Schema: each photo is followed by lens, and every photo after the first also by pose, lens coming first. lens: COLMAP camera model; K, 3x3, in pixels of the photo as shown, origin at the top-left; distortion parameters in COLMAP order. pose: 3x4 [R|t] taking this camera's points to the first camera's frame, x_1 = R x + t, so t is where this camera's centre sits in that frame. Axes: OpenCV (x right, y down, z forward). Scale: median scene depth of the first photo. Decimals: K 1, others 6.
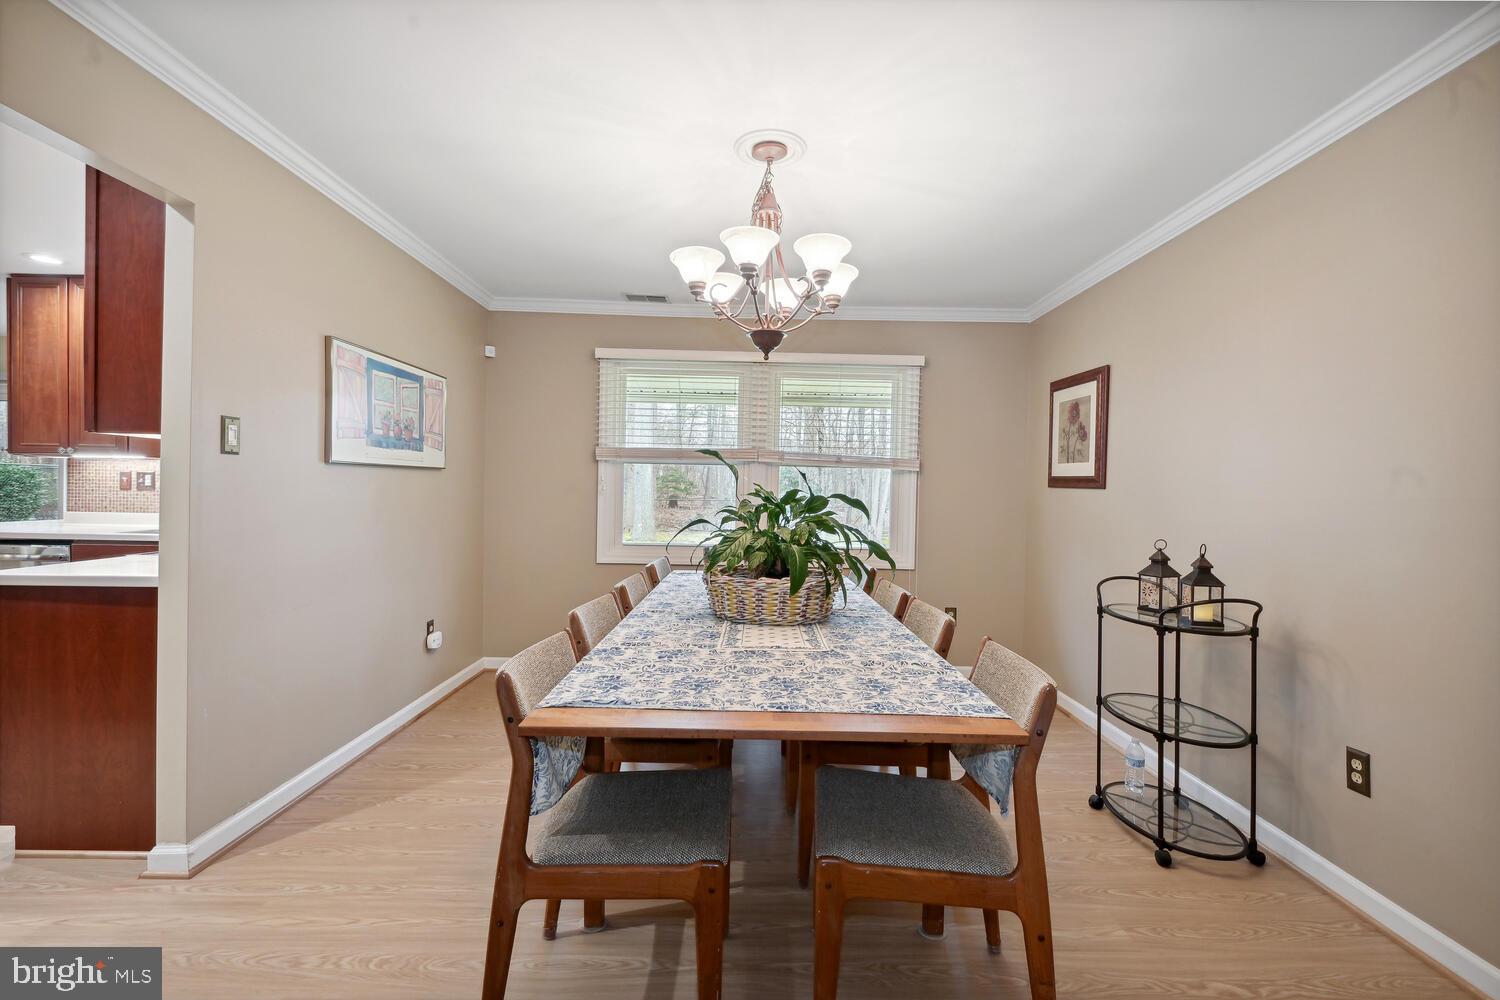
lens RADIAL K [[663.5, 0, 750.0], [0, 663.5, 500.0], [0, 0, 1]] dist [0.002027, 0.000367]
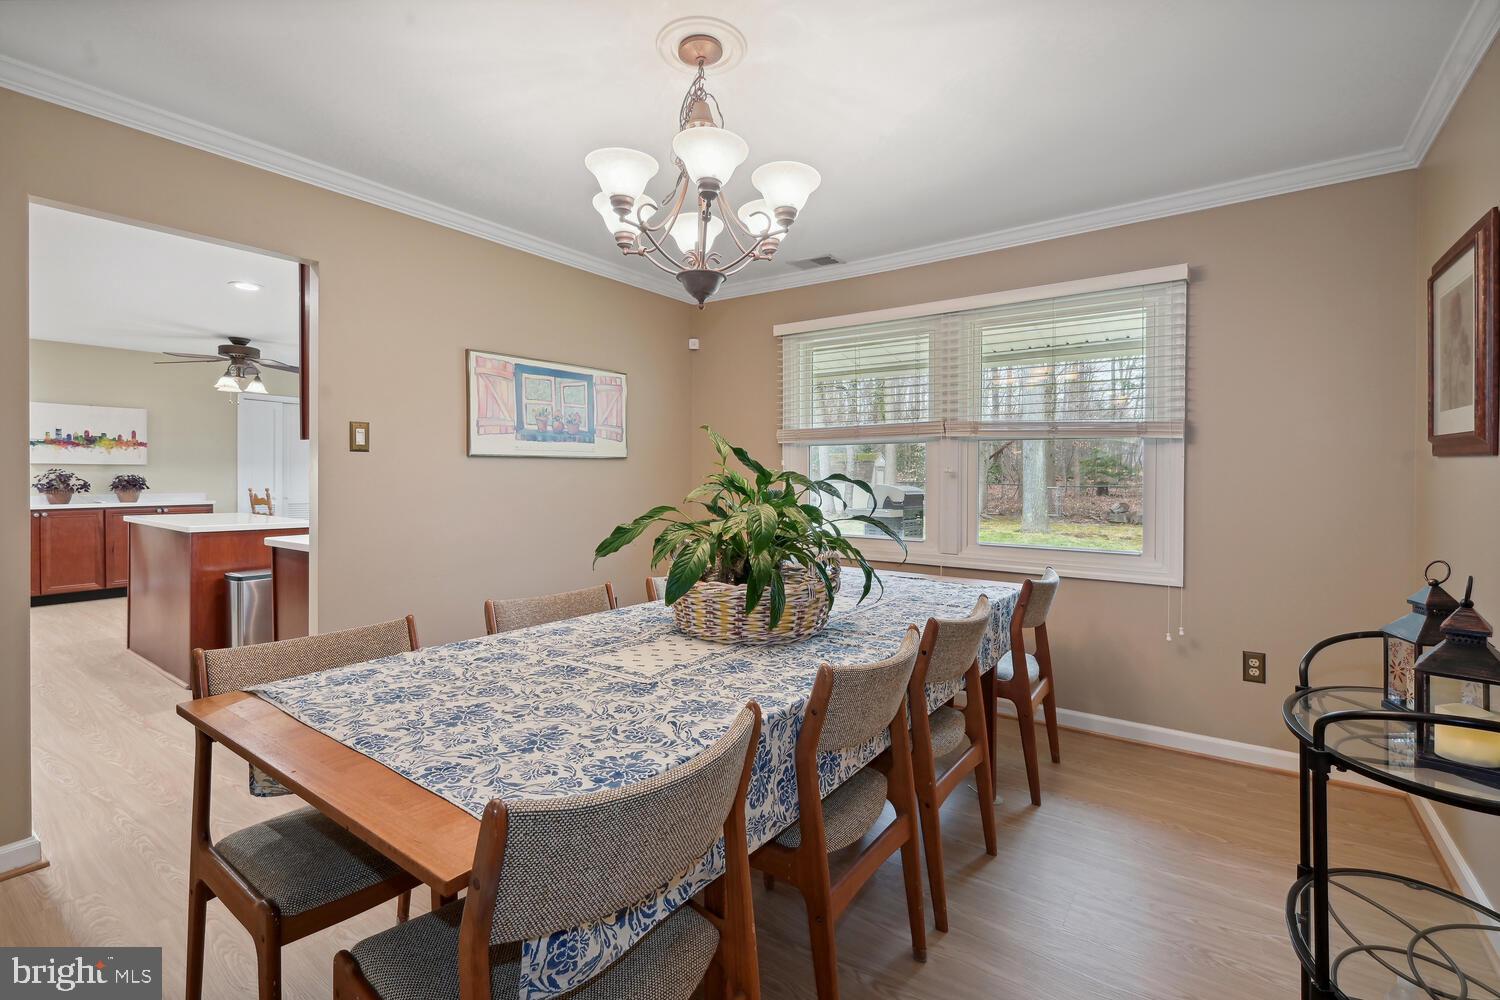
lens RADIAL K [[663.5, 0, 750.0], [0, 663.5, 500.0], [0, 0, 1]] dist [0.002027, 0.000367]
pose [[0.812678, 0.004243, -0.582698, 0.425993], [0.006658, 0.999841, 0.016566, 0.005602], [0.582675, -0.017342, 0.812520, 0.301107]]
